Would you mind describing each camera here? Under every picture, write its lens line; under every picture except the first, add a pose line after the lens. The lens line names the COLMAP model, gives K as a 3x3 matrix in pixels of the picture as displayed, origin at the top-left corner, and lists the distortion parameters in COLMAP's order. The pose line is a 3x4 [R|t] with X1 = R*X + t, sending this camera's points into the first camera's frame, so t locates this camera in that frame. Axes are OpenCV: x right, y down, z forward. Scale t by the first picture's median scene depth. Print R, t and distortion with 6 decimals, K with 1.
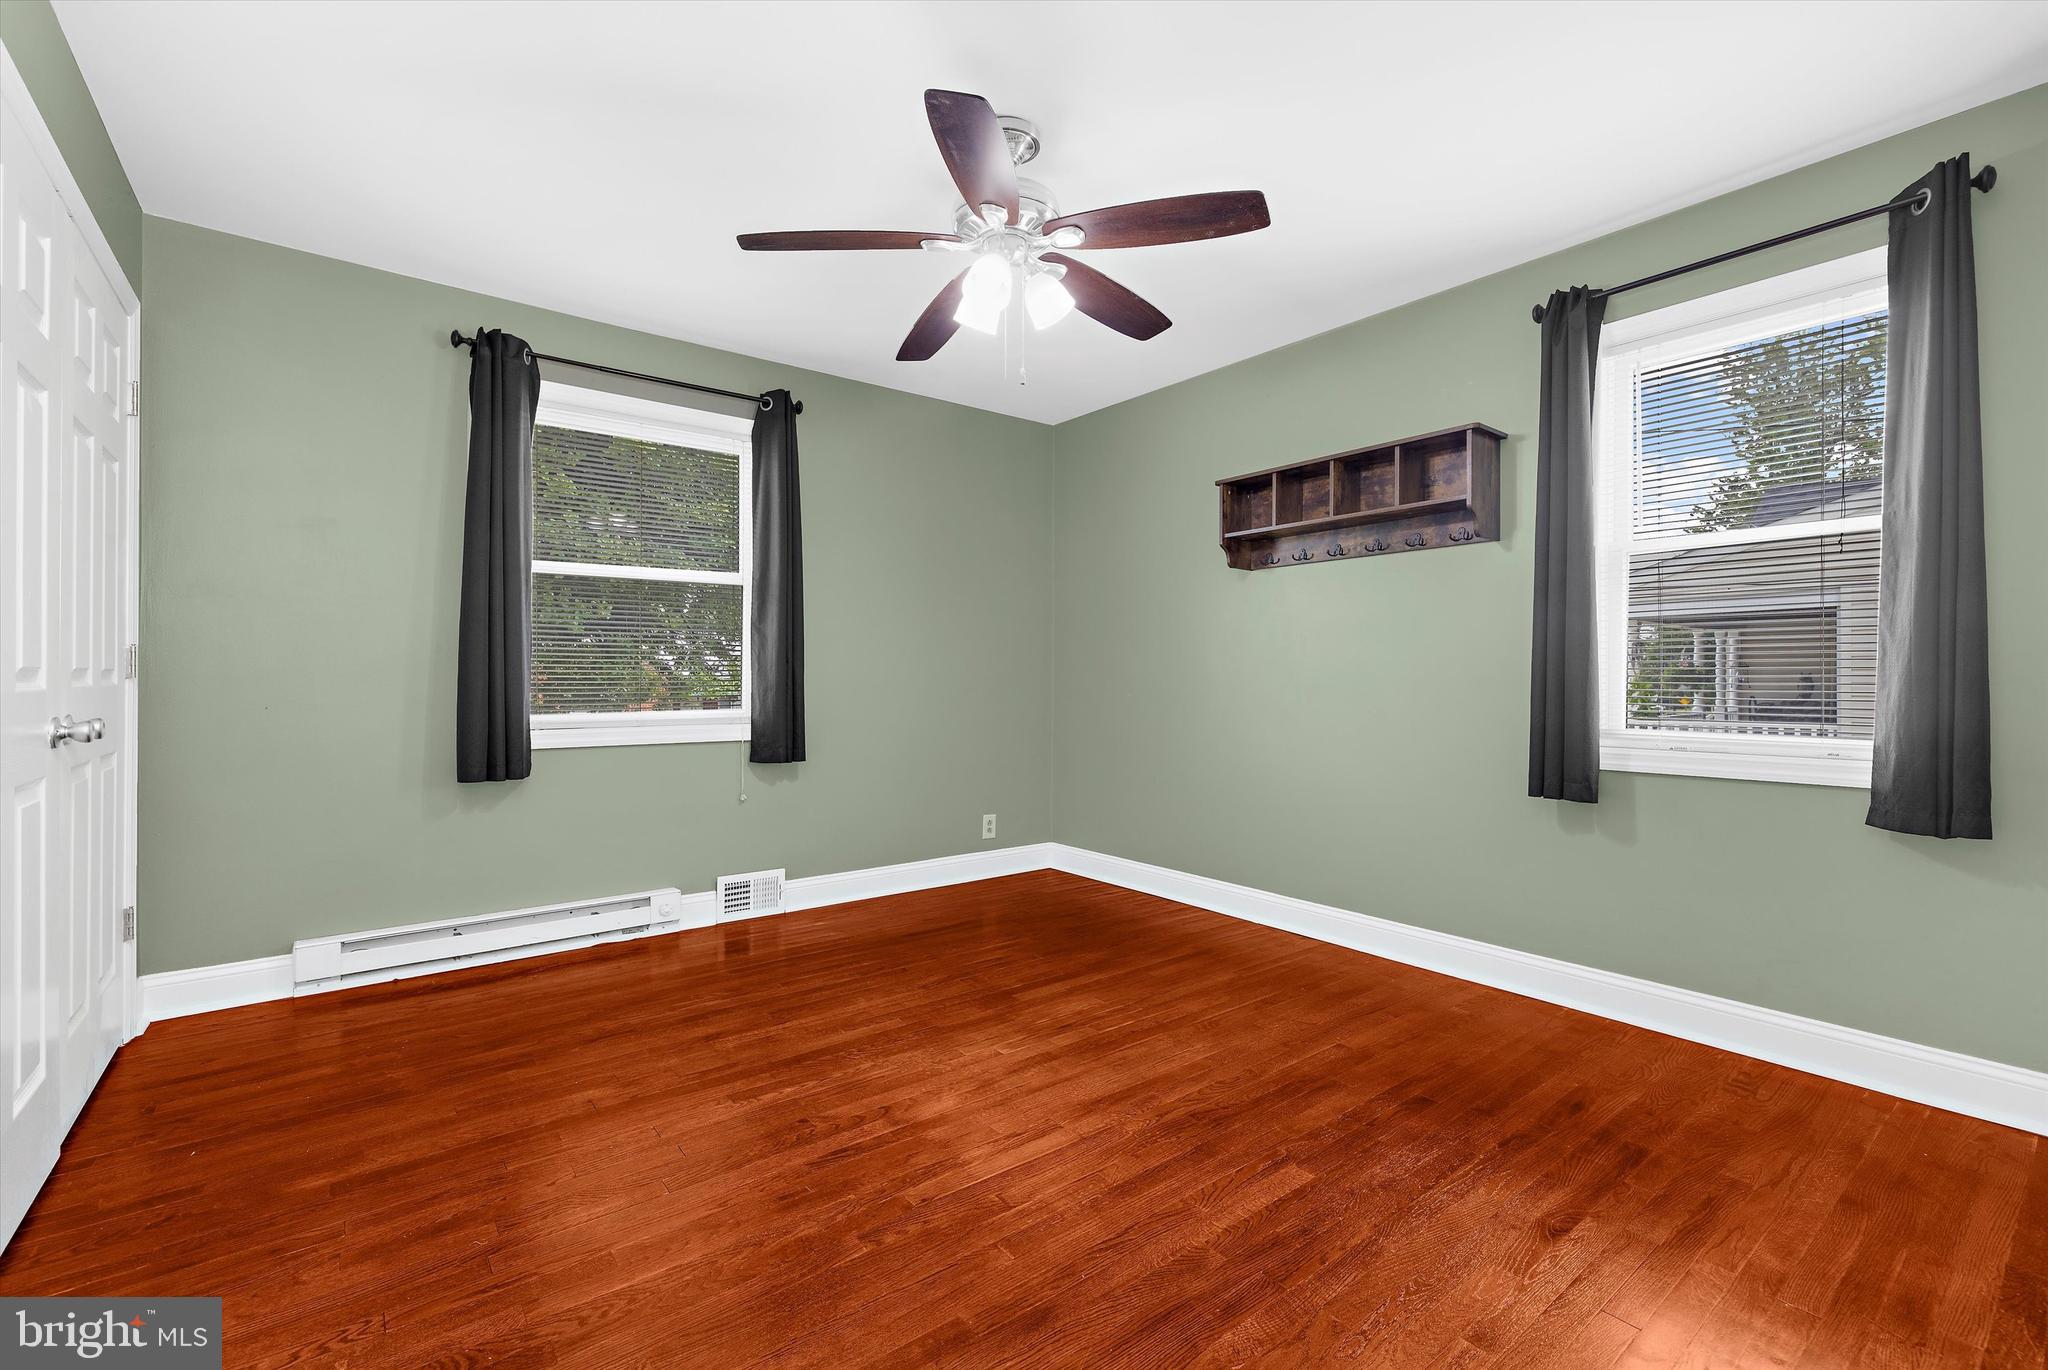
lens RADIAL K [[871.8, 0, 1017.6], [0, 871.8, 685.7], [0, 0, 1]] dist [-0.002847, -0.000382]
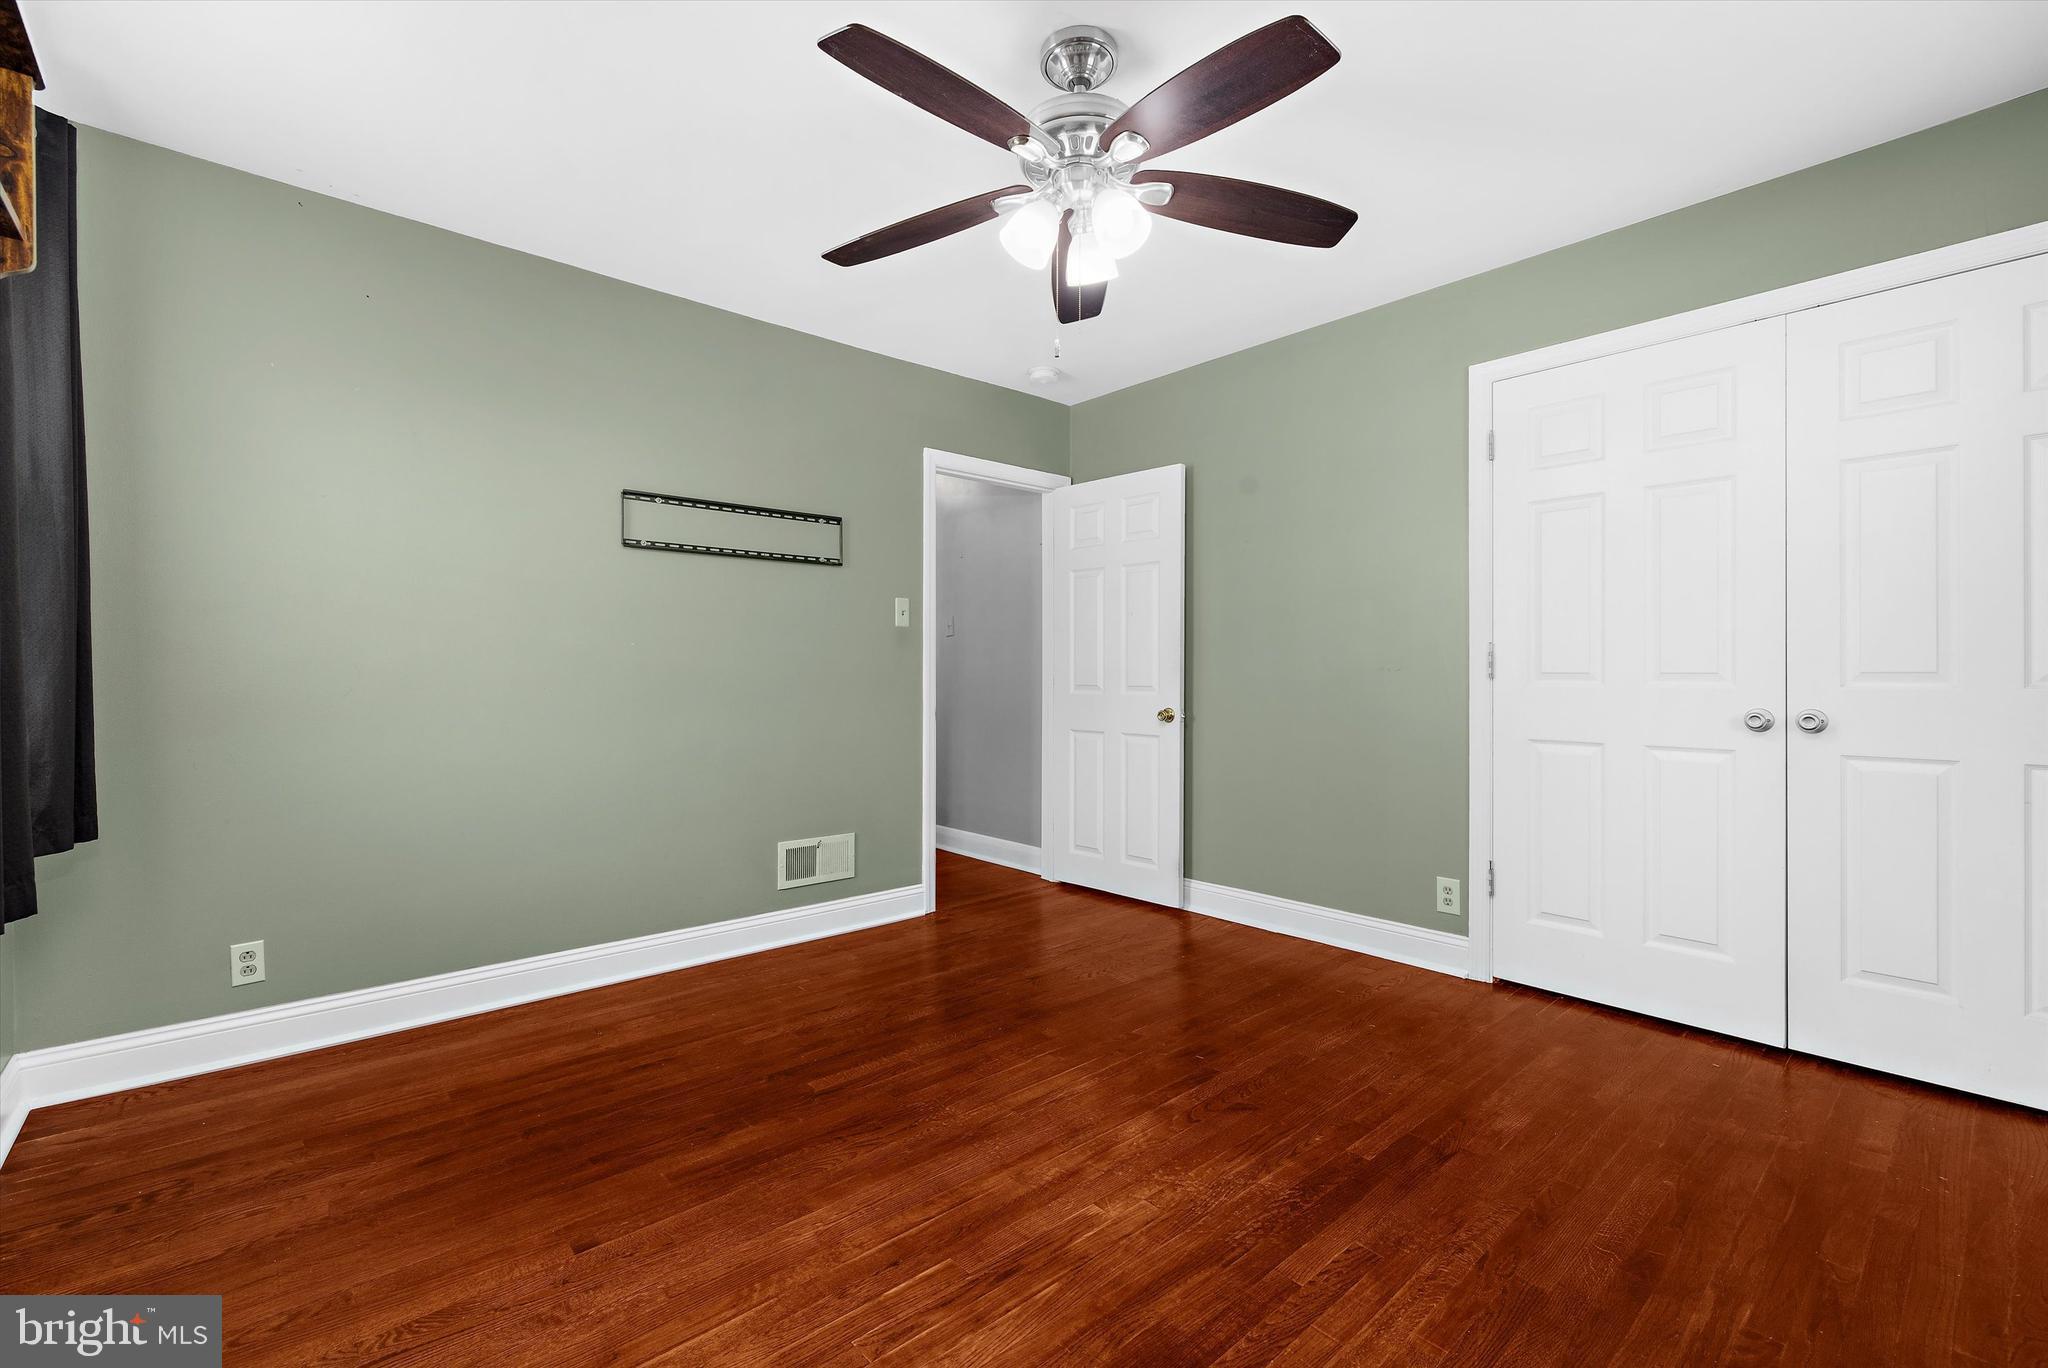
lens RADIAL K [[871.8, 0, 1028.2], [0, 871.8, 676.0], [0, 0, 1]] dist [-0.002847, -0.000382]
pose [[-0.997559, -0.000334, -0.069825, 0.100661], [-0.001407, 0.999882, 0.015306, -0.026131], [0.069811, 0.015367, -0.997442, 1.951833]]
